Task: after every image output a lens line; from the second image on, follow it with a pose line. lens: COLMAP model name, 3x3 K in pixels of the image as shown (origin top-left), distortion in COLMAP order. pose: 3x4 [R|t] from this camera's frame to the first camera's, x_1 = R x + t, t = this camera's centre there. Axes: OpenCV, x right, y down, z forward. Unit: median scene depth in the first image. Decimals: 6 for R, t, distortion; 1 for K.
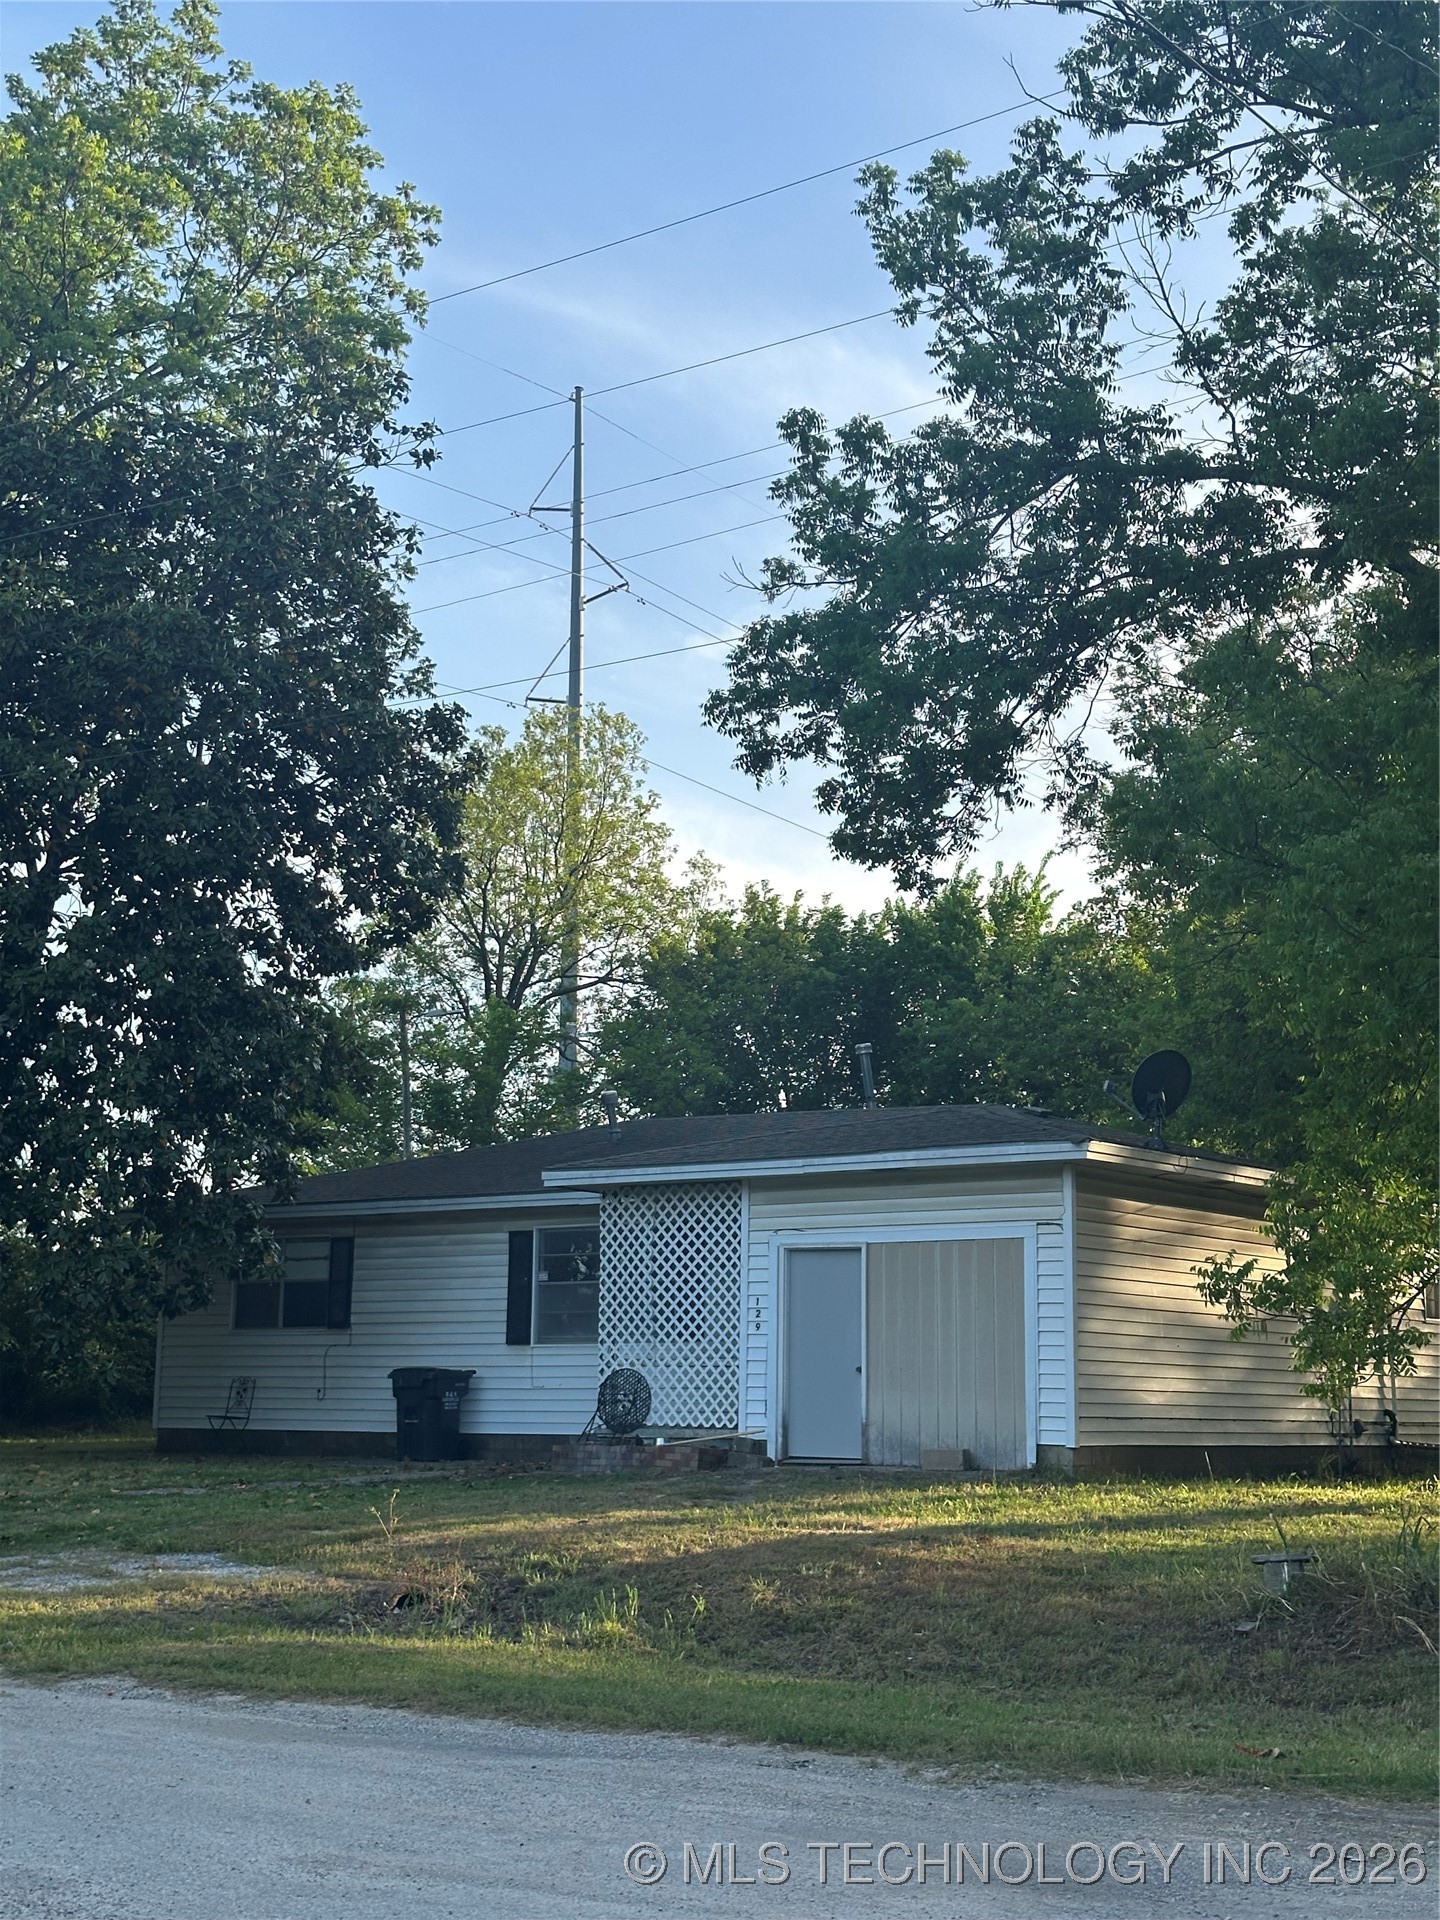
lens RADIAL K [[2743.9, 0, 720.0], [0, 2743.9, 960.0], [0, 0, 1]] dist [0.101684, 0.018984]
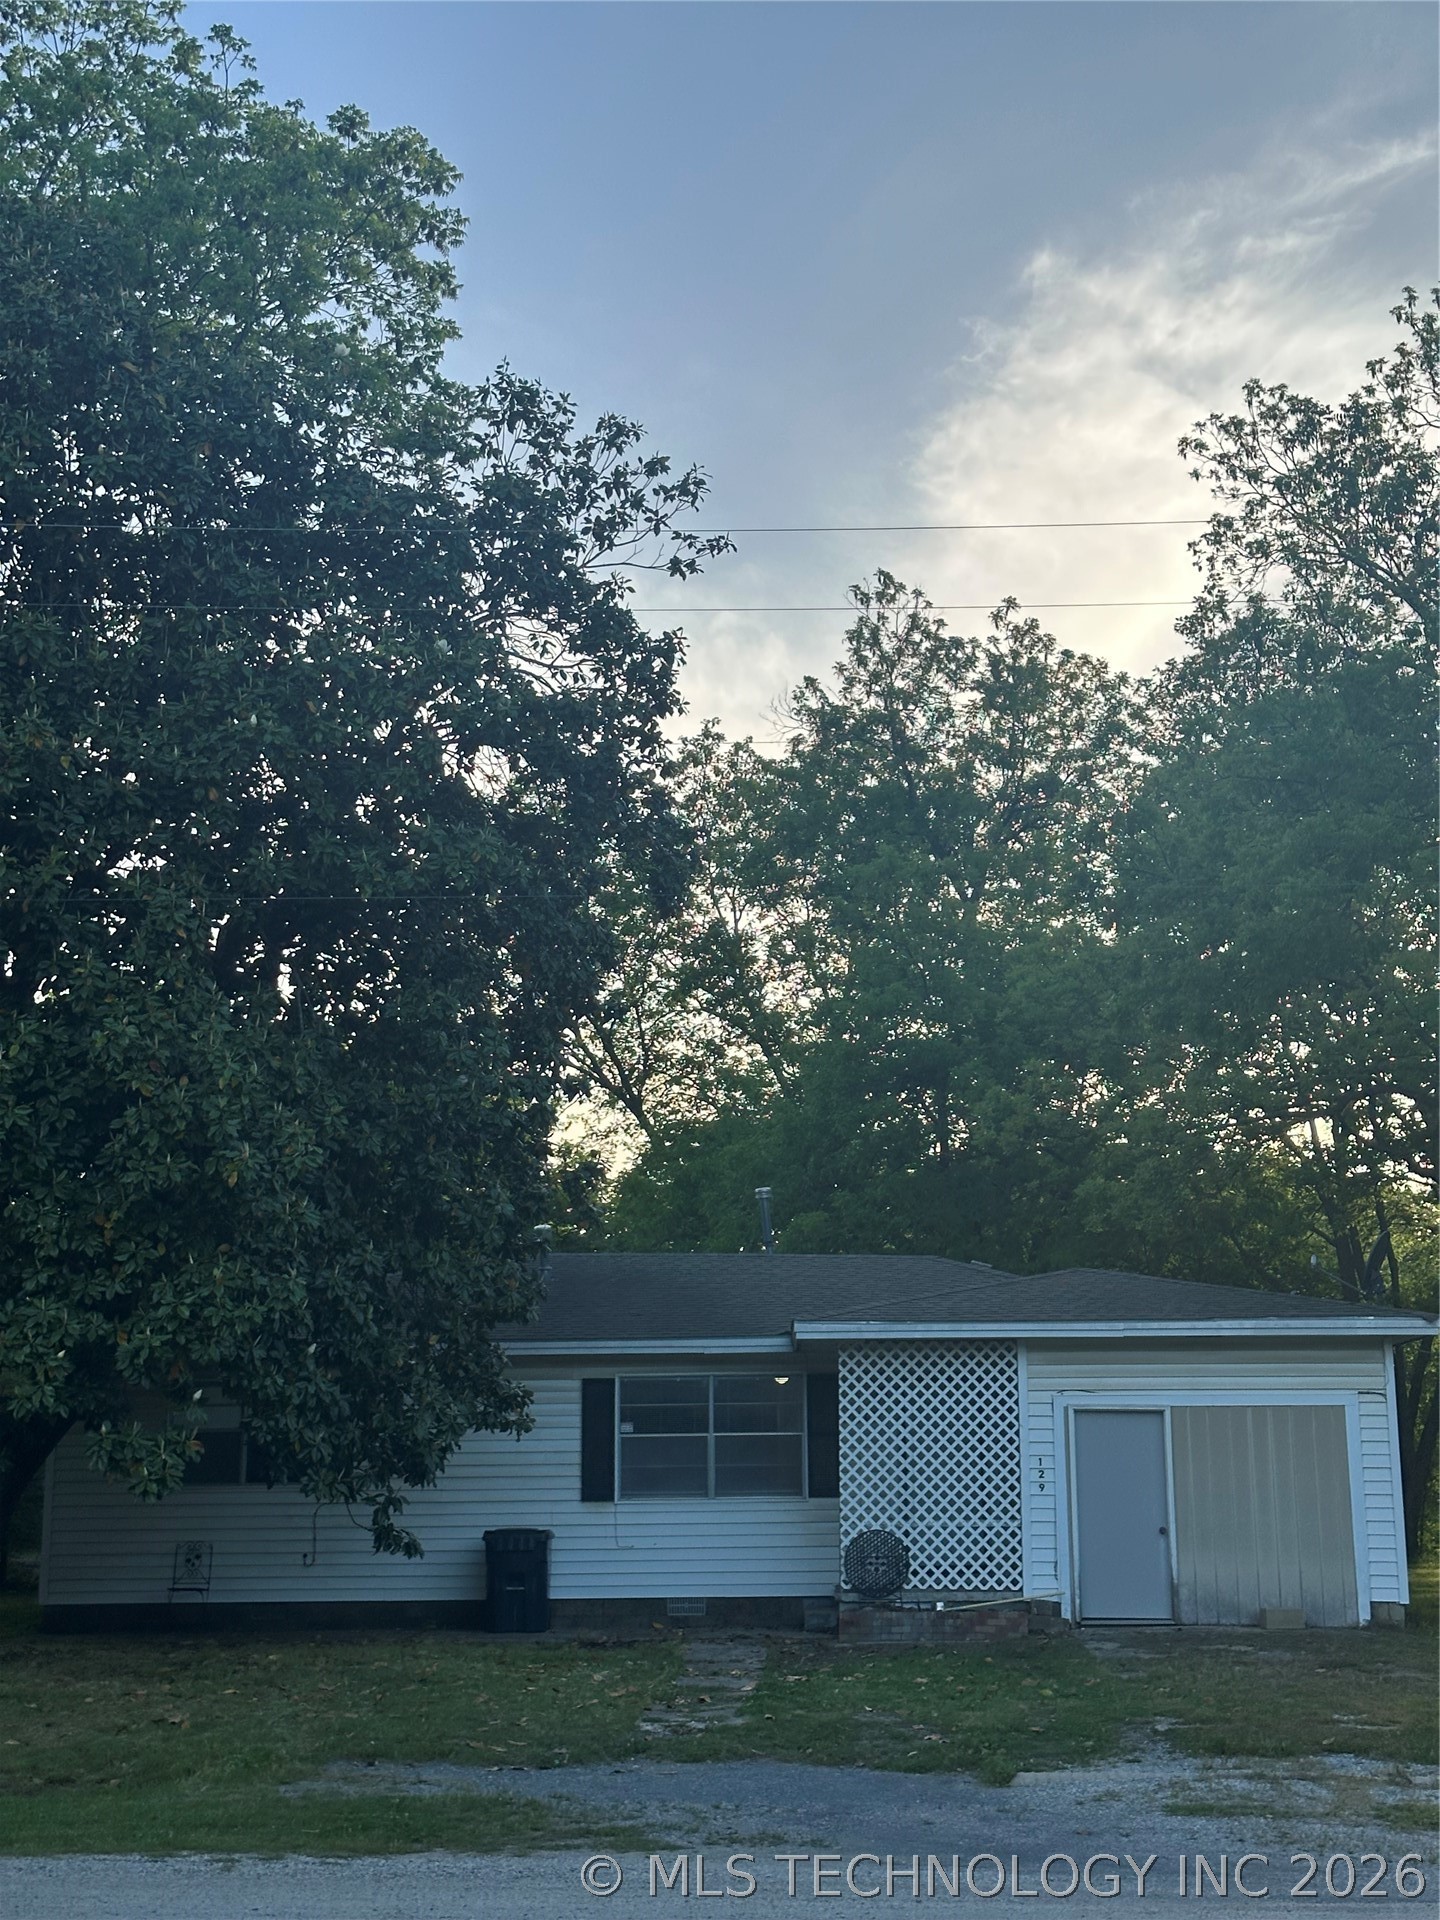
lens RADIAL K [[2743.9, 0, 720.0], [0, 2743.9, 960.0], [0, 0, 1]] dist [0.101684, 0.018984]
pose [[0.824474, 0.096812, 0.557557, -0.657262], [-0.076932, 0.995286, -0.059056, 0.010058], [-0.560646, 0.005796, 0.828035, 0.228008]]
